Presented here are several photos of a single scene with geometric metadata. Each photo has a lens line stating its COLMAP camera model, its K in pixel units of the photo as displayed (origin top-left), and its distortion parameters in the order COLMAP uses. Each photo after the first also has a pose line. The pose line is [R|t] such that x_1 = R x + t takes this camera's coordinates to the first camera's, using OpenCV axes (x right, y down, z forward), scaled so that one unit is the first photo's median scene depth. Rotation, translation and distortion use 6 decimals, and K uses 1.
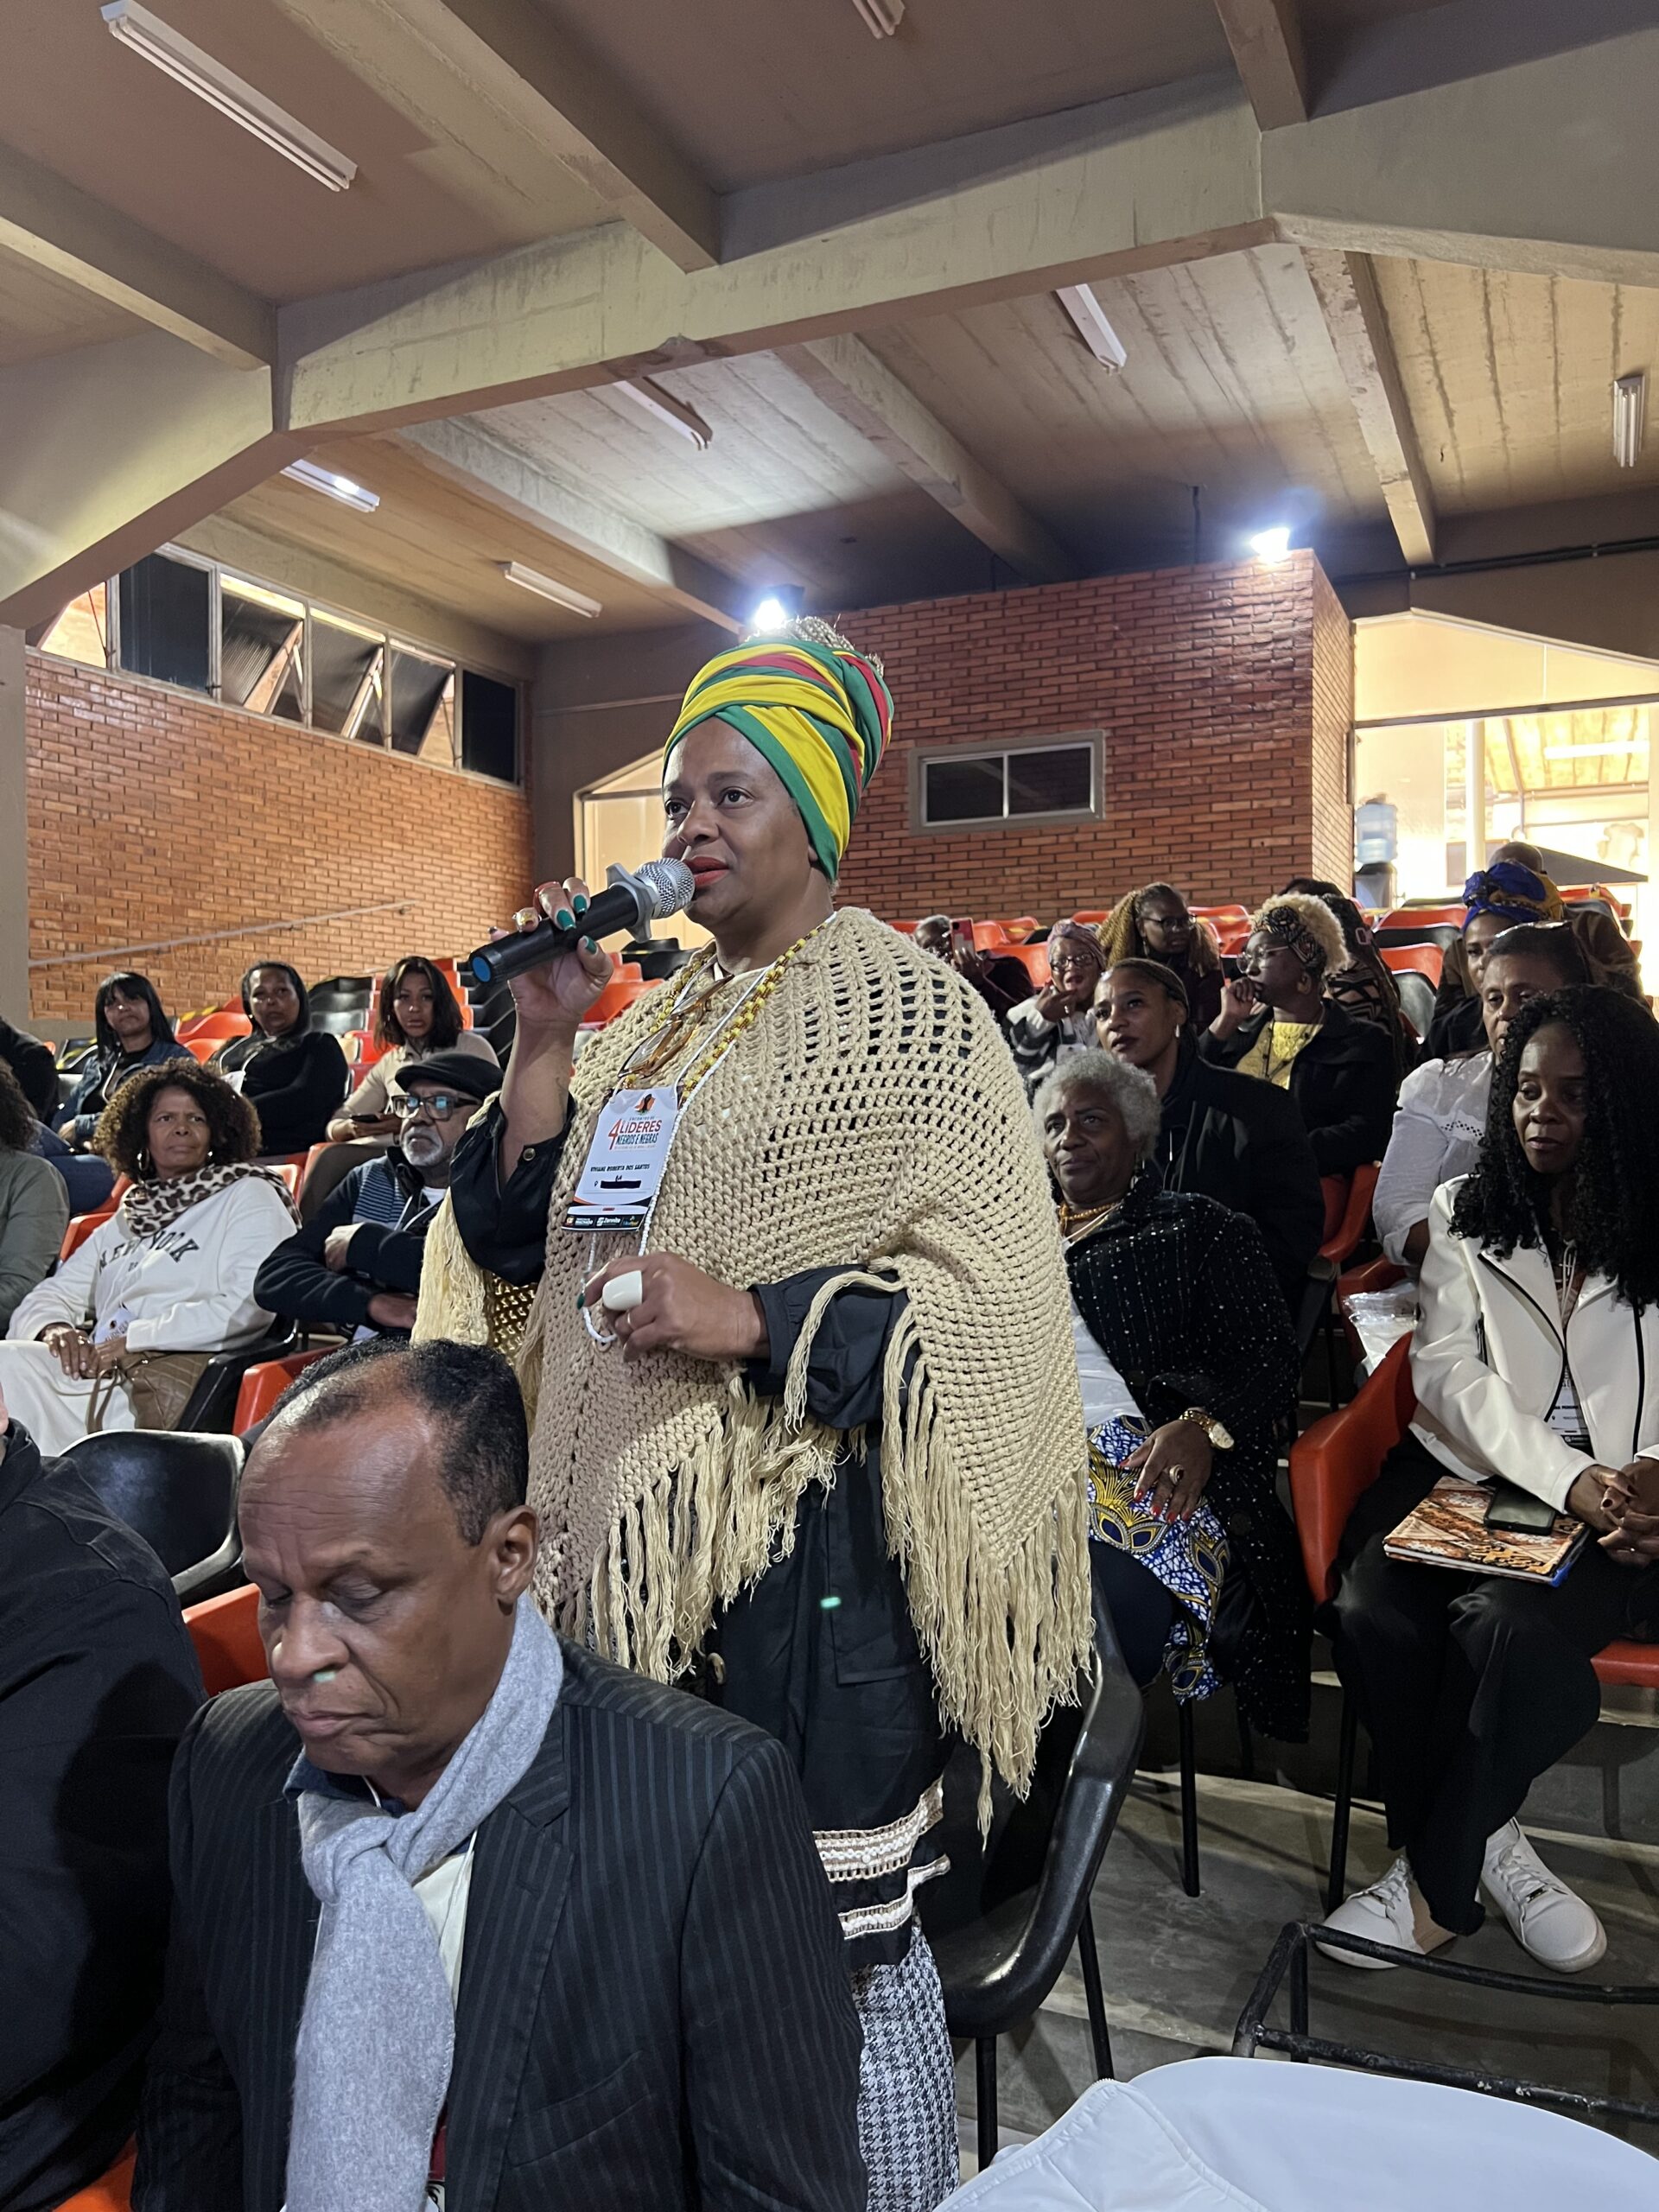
lens RADIAL K [[1681.2, 0, 830.3], [0, 1681.2, 1111.2], [0, 0, 1]] dist [0.041625, -0.035009]
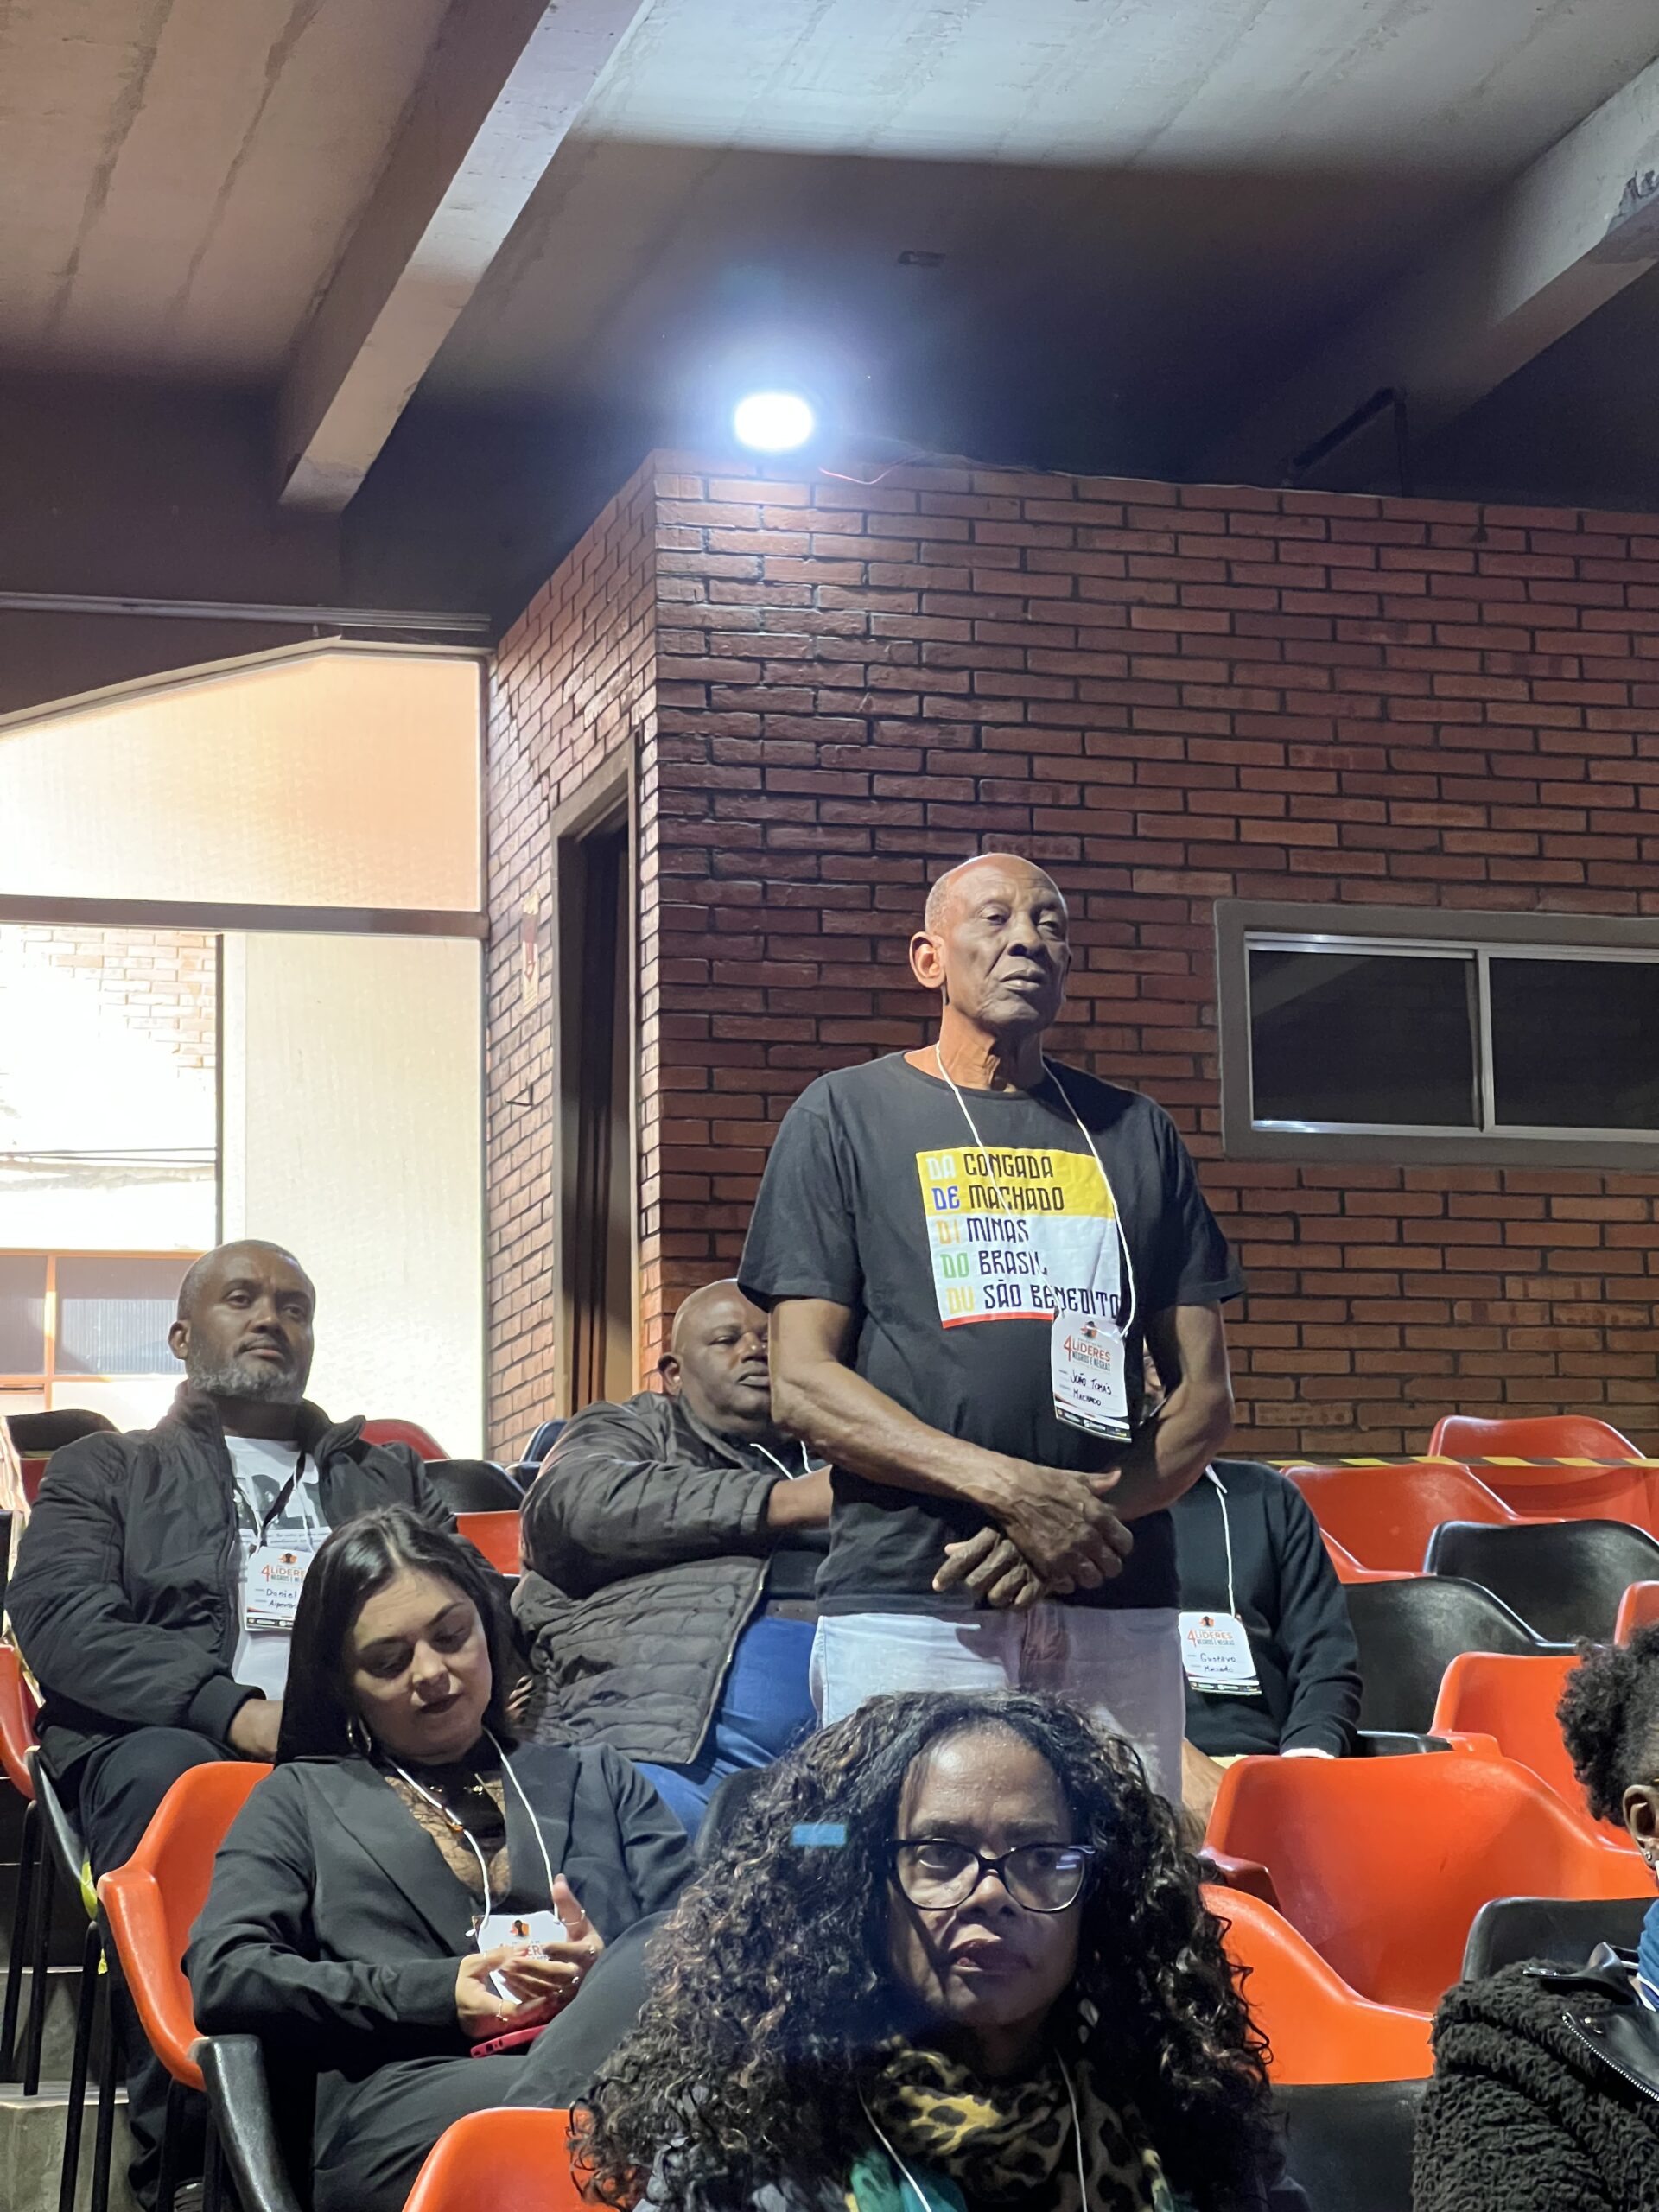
lens RADIAL K [[4972.0, 0, 829.5], [0, 4972.0, 1104.5], [0, 0, 1]] dist [0.033733, 0.000000]
pose [[0.776368, 0.106616, 0.621197, -0.633230], [0.012227, 0.982856, -0.183969, 0.005606], [-0.630161, 0.150423, 0.761754, 0.308476]]
